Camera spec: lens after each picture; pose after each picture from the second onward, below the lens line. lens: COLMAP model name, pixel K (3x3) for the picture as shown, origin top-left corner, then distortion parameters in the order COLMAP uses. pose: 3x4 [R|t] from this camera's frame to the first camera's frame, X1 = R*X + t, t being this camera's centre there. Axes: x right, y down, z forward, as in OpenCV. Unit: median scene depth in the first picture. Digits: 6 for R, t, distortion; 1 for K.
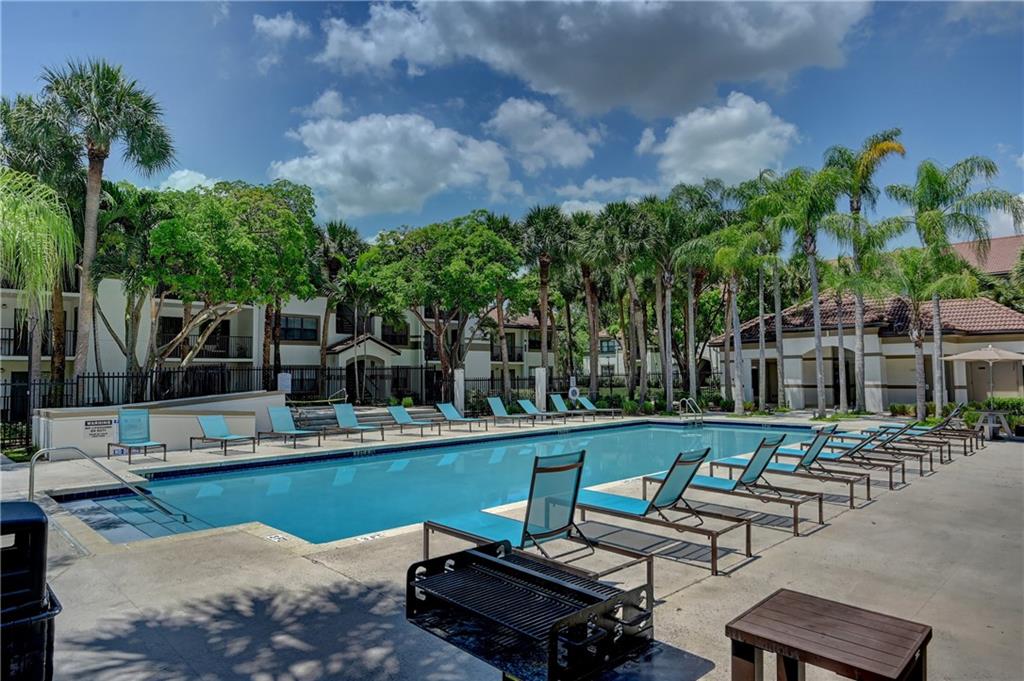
lens RADIAL K [[624.8, 0, 512.2], [0, 624.8, 338.3], [0, 0, 1]] dist [-0.003679, 0.000094]
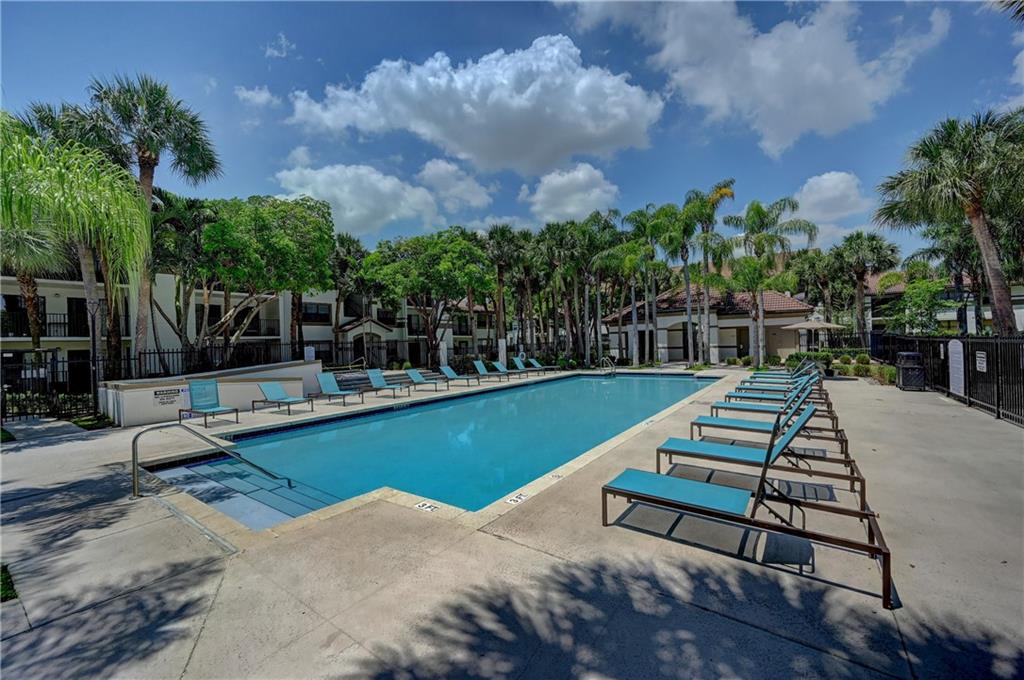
lens RADIAL K [[404.5, 0, 512.5], [0, 404.5, 340.3], [0, 0, 1]] dist [-0.001109, 0.000014]
pose [[0.985389, -0.018801, 0.169281, -0.102885], [0.010584, 0.998727, 0.049317, 0.005444], [-0.169993, -0.046805, 0.984333, 0.101582]]
